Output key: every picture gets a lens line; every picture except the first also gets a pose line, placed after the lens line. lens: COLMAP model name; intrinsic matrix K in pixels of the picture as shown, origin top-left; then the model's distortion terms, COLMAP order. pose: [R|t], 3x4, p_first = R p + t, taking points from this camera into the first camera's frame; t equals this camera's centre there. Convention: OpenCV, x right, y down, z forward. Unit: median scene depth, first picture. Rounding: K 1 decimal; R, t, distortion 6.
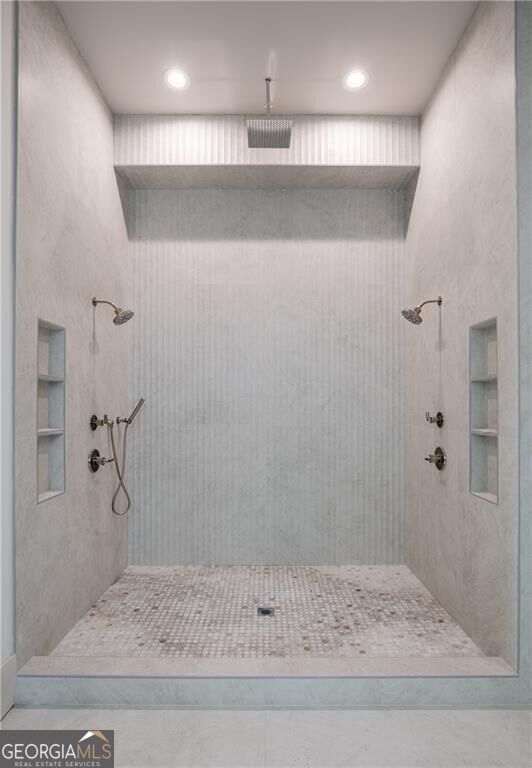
lens RADIAL K [[395.3, 0, 266.0], [0, 395.3, 406.1], [0, 0, 1]] dist [-0.021590, -0.000043]
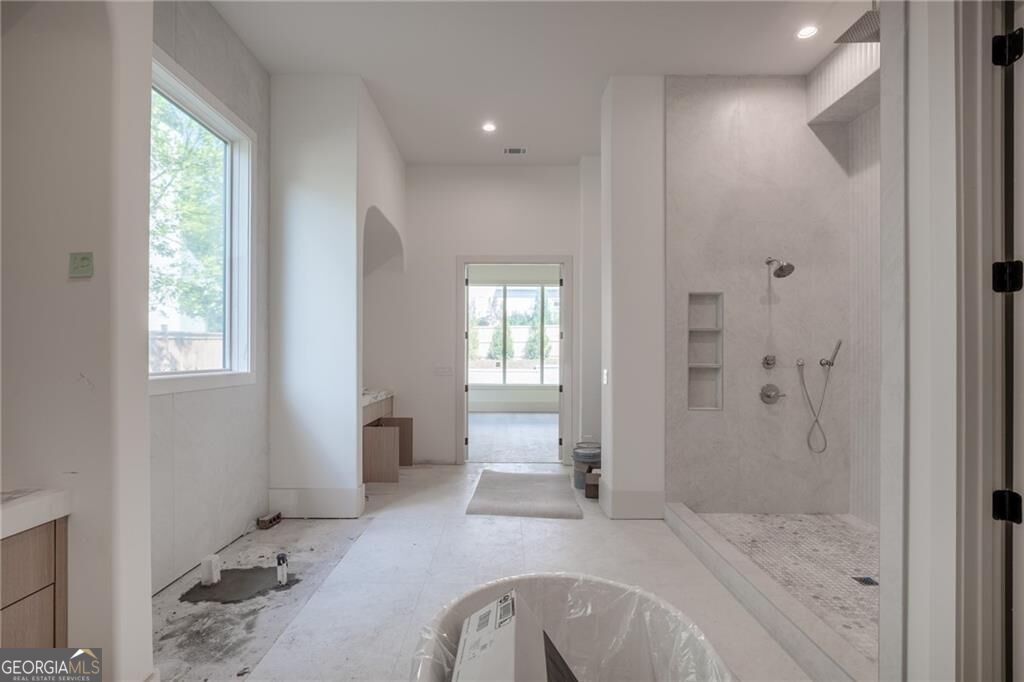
lens RADIAL K [[531.9, 0, 511.4], [0, 531.9, 351.0], [0, 0, 1]] dist [0.000173, -0.000044]
pose [[0.009185, -0.003290, -0.999952, 1.182119], [0.001994, 0.999993, -0.003272, 0.010821], [0.999956, -0.001964, 0.009191, 0.196828]]
